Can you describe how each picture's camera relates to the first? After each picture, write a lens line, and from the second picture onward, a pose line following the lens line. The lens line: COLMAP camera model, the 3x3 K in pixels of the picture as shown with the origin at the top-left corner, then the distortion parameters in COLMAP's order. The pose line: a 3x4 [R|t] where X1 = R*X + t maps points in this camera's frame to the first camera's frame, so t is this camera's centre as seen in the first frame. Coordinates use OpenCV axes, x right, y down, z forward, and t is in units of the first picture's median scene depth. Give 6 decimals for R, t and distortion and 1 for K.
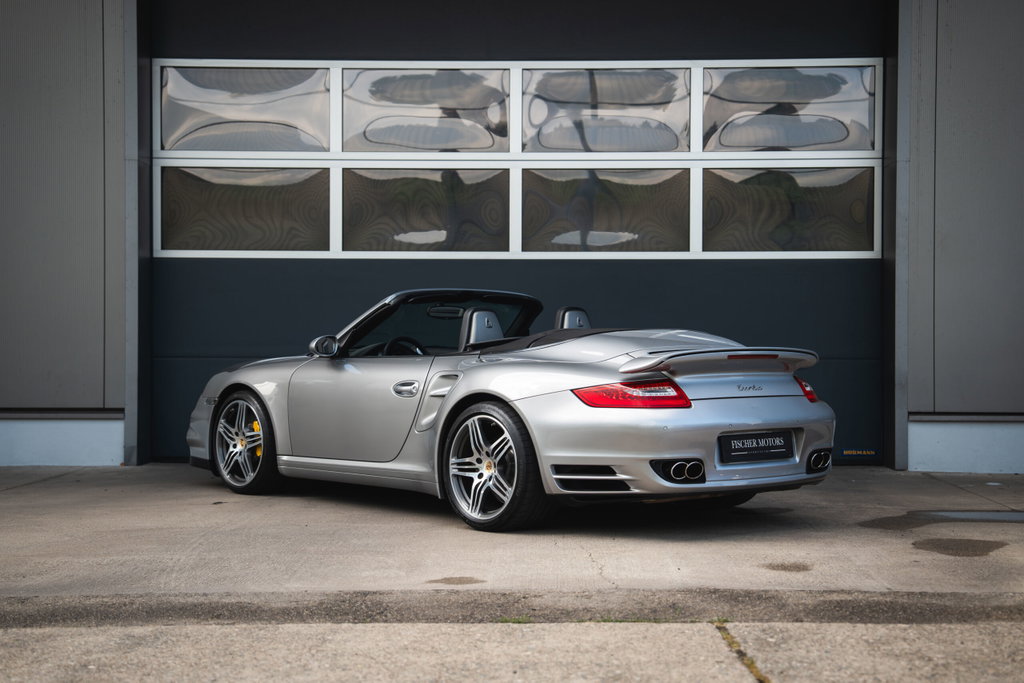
lens RADIAL K [[1663.8, 0, 512.0], [0, 1663.8, 341.5], [0, 0, 1]] dist [0.165243, 0.116275]
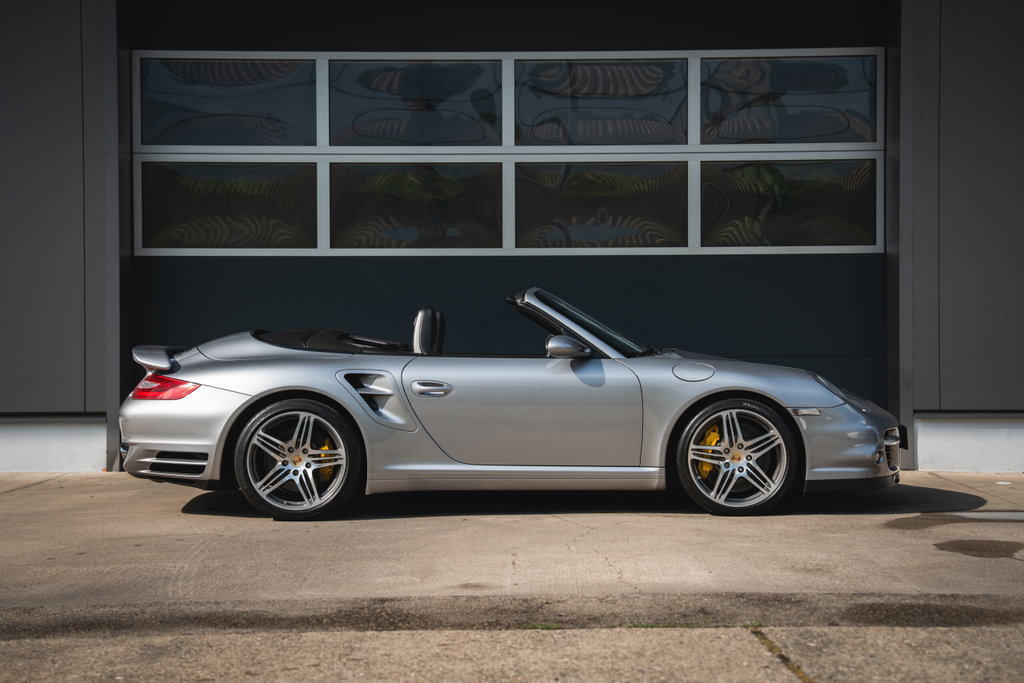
lens RADIAL K [[1713.9, 0, 512.0], [0, 1713.9, 341.5], [0, 0, 1]] dist [0.193387, 0.003858]
pose [[0.999787, -0.006136, 0.019719, -0.025856], [0.006126, 0.999981, 0.000614, -0.000015], [-0.019722, -0.000493, 0.999805, -0.002749]]
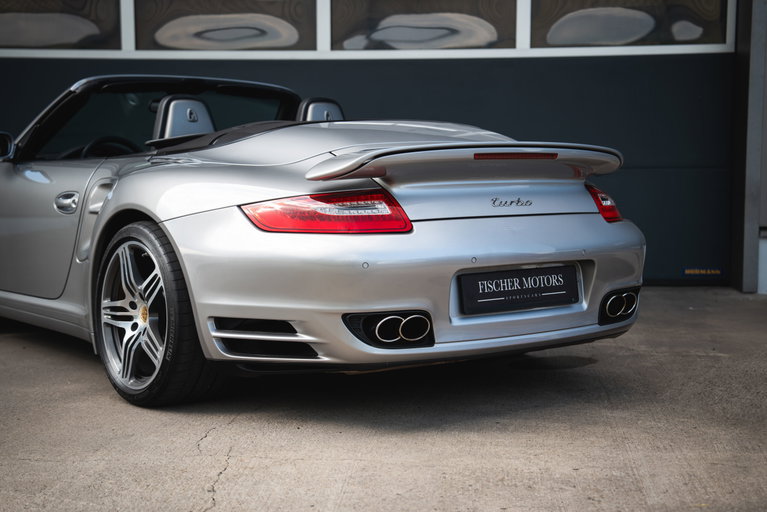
lens RADIAL K [[1246.2, 0, 383.5], [0, 1246.2, 256.0], [0, 0, 1]] dist [0.165243, 0.116275]
pose [[0.997865, 0.002871, -0.065243, 0.126991], [0.001961, 0.997265, 0.073885, 0.012259], [0.065277, -0.073855, 0.995130, 0.503299]]
